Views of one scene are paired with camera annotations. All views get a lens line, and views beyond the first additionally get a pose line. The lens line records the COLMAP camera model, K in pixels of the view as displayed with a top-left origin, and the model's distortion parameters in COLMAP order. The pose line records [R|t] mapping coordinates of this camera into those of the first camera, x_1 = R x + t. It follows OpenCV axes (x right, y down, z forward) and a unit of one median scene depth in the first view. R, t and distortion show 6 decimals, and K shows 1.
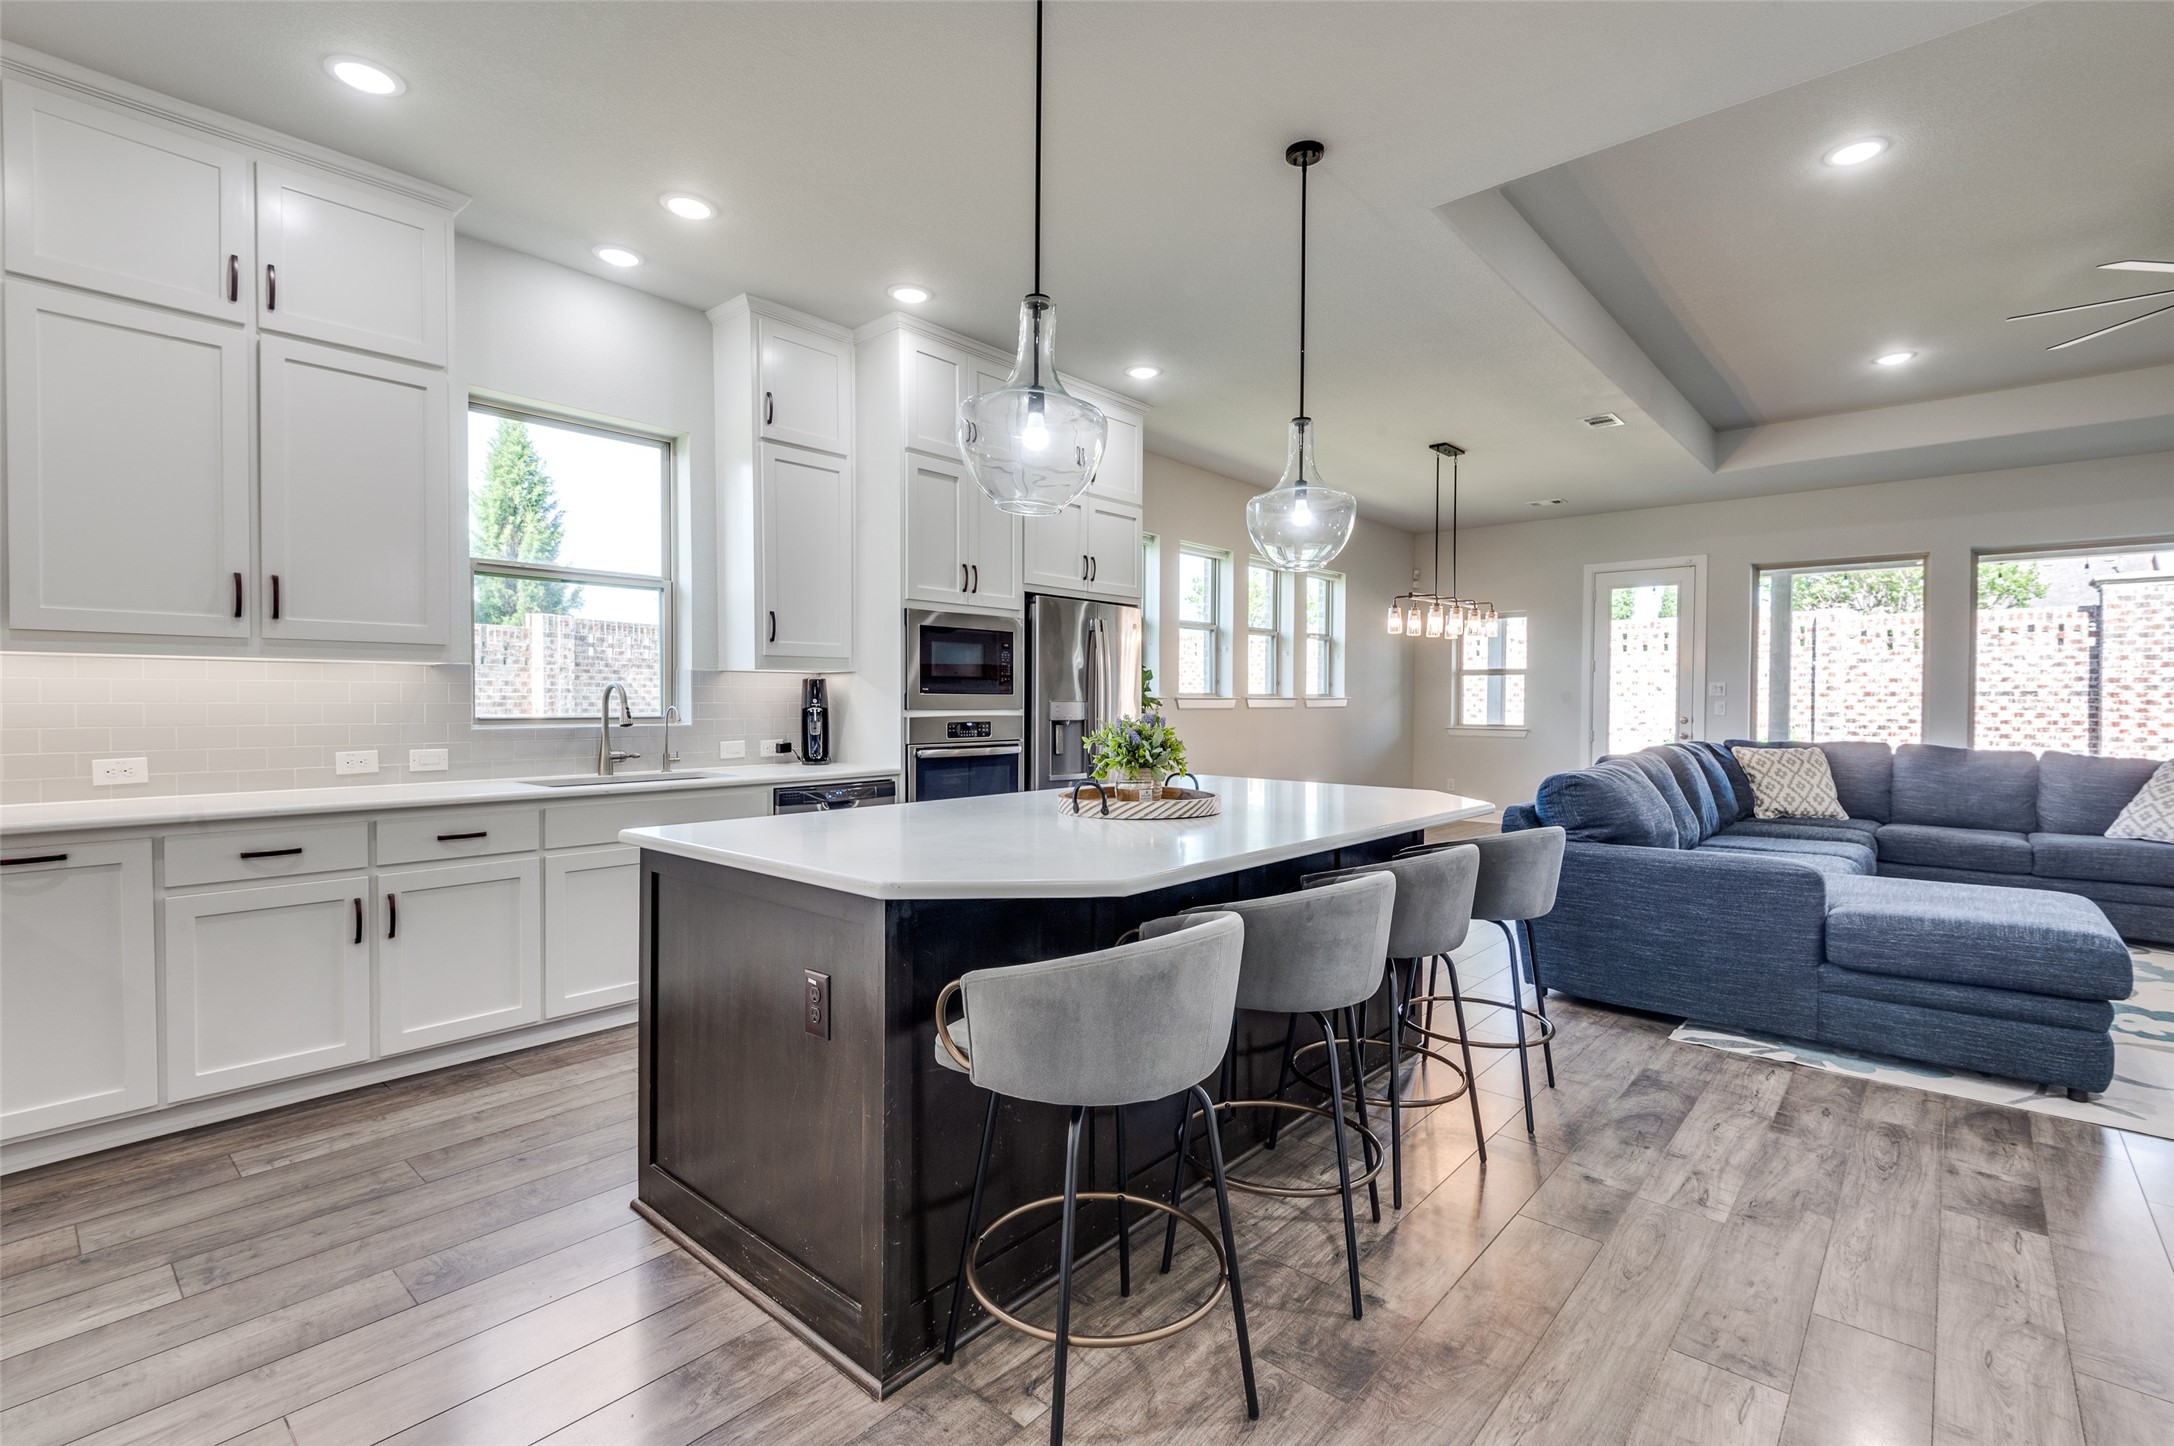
lens RADIAL K [[972.7, 0, 1090.2], [0, 972.7, 717.2], [0, 0, 1]] dist [0.024952, -0.014865]
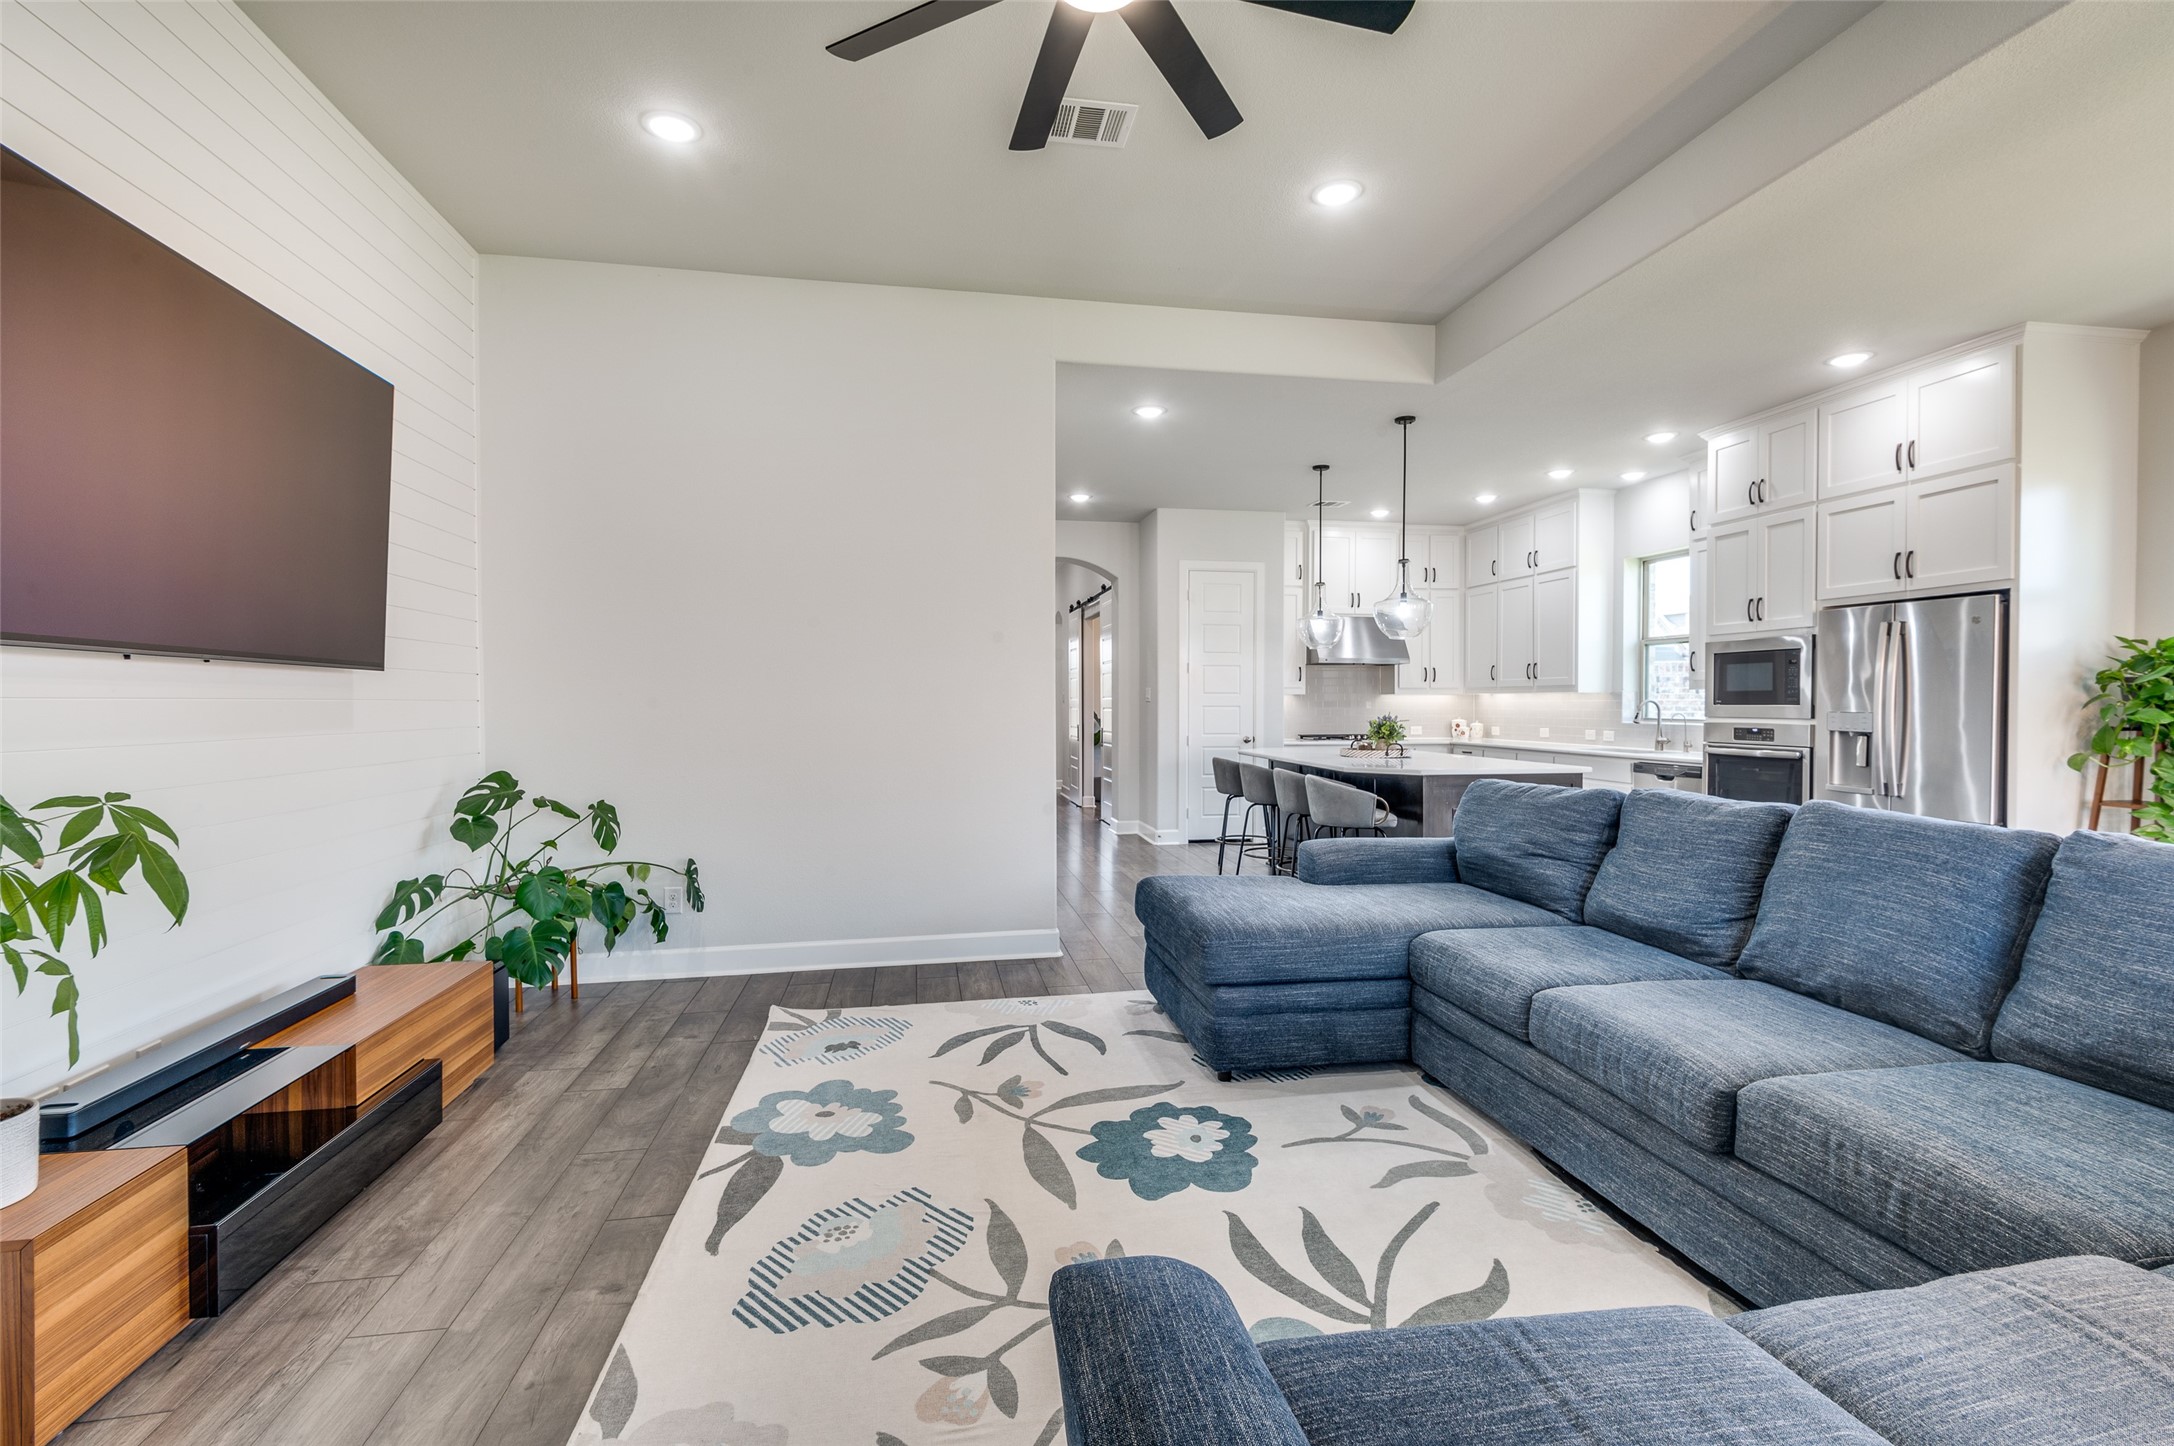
lens RADIAL K [[972.7, 0, 1088.4], [0, 972.7, 719.6], [0, 0, 1]] dist [0.024952, -0.014865]
pose [[-0.620662, 0.010278, -0.784011, 1.200195], [-0.016721, 0.999513, 0.026341, -0.021116], [0.783900, 0.029458, -0.620188, 0.984965]]
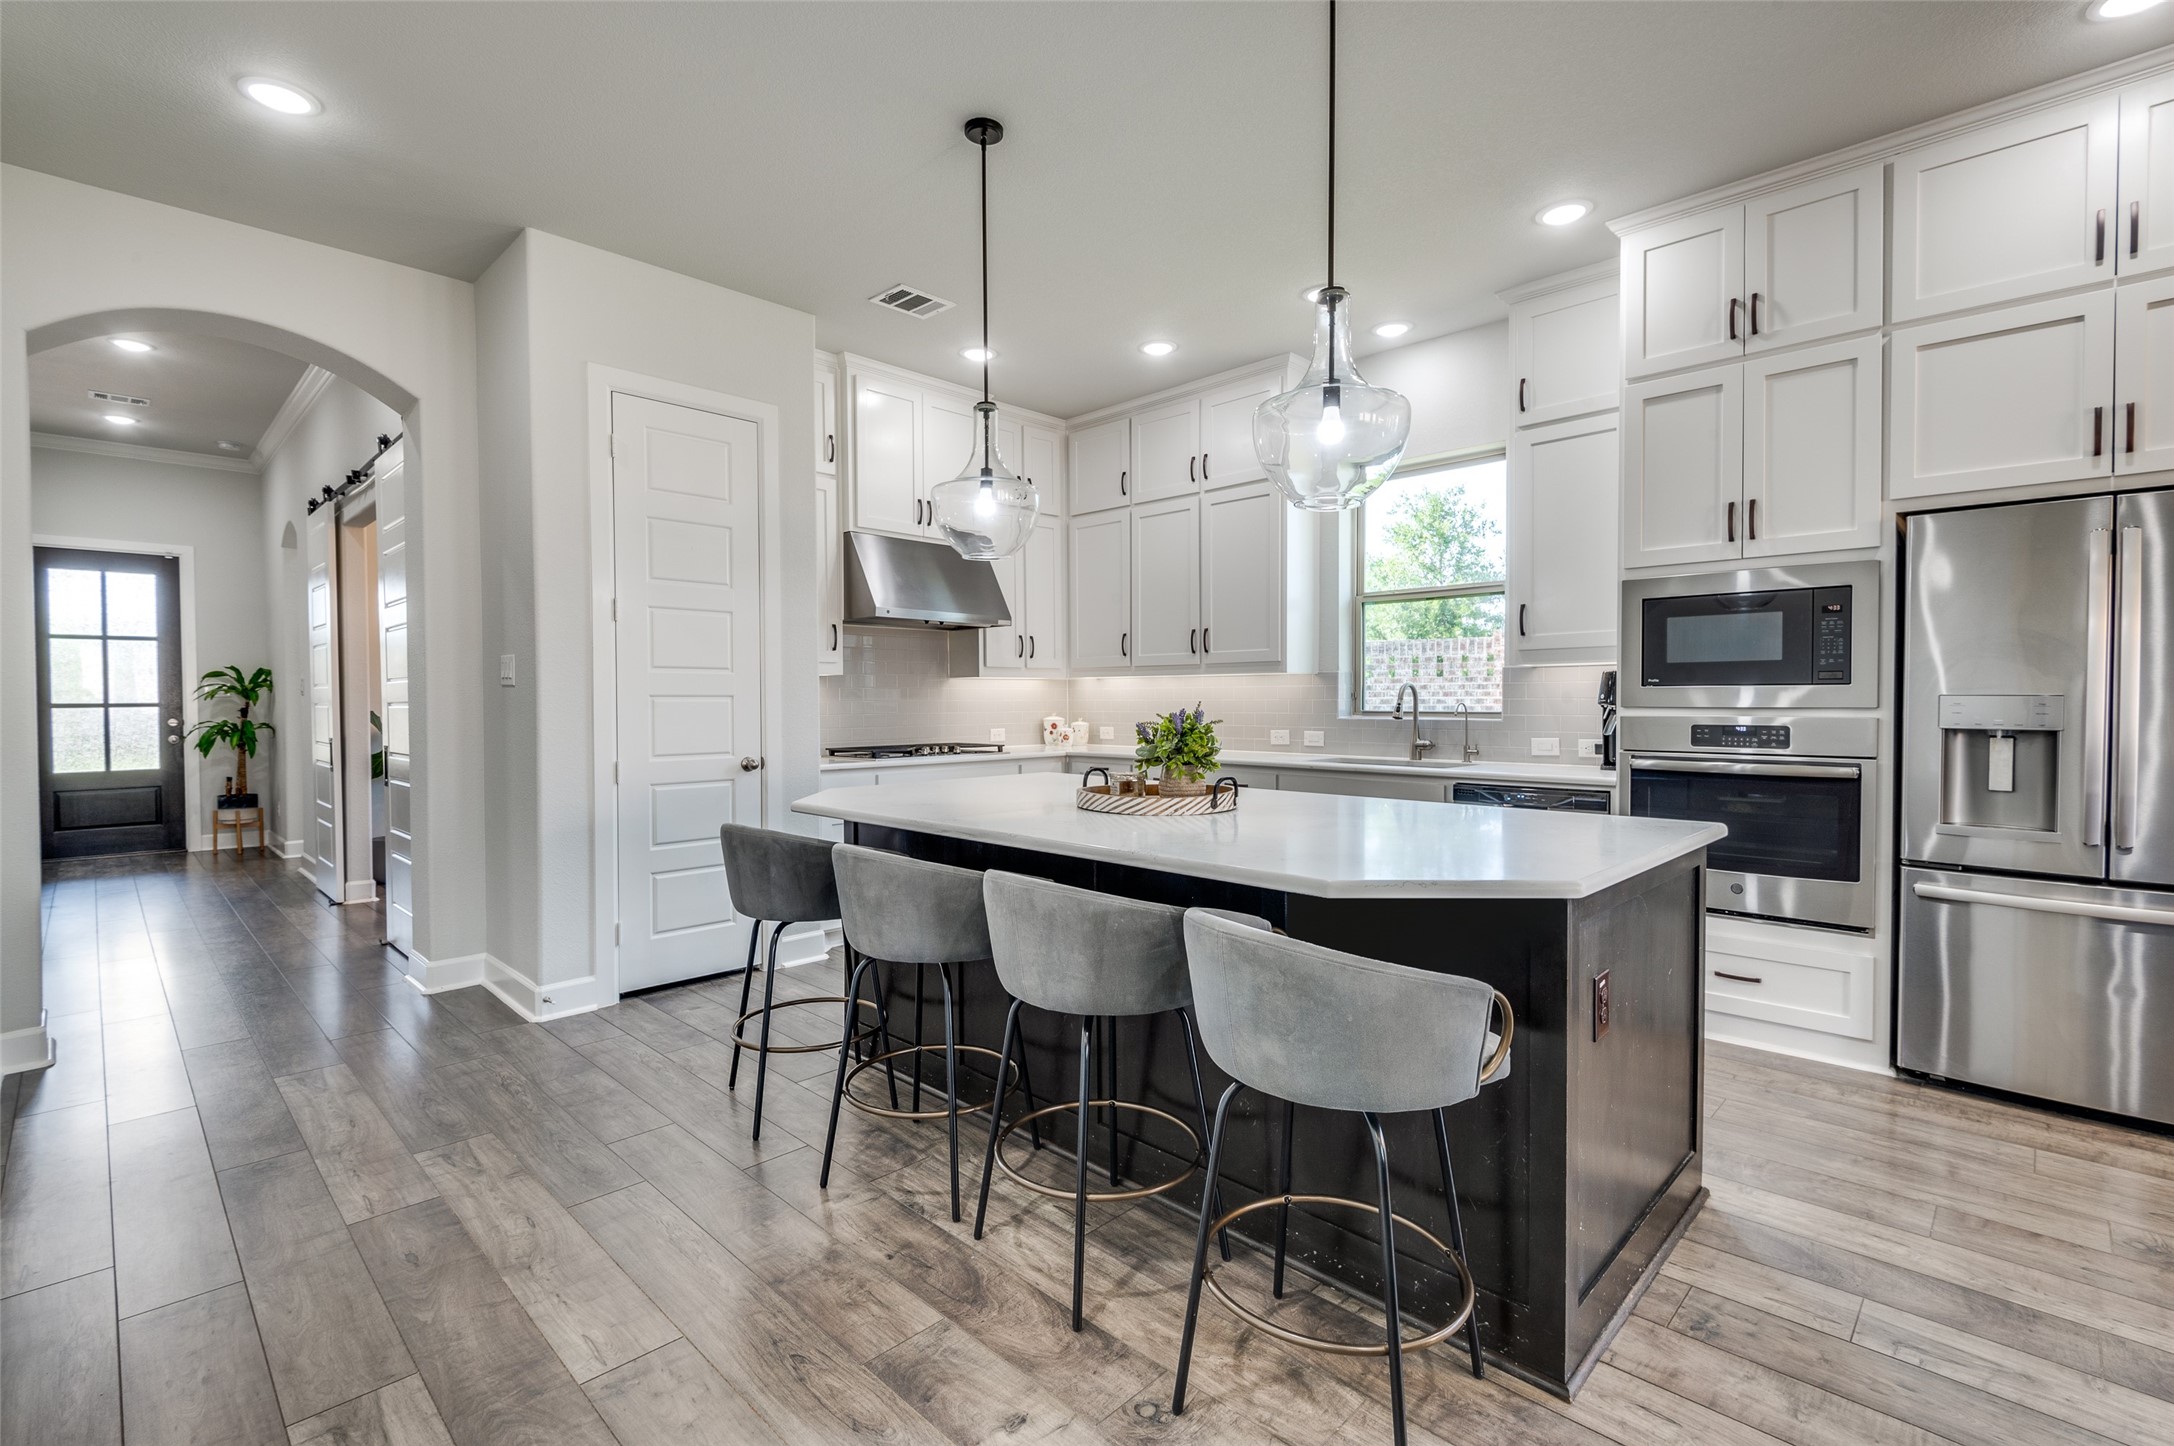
lens RADIAL K [[972.7, 0, 1088.8], [0, 972.7, 718.0], [0, 0, 1]] dist [0.024952, -0.014865]
pose [[-0.051384, 0.016301, -0.998546, 0.540533], [-0.014715, 0.999746, 0.017078, -0.004798], [0.998571, 0.015571, -0.051131, 0.503205]]
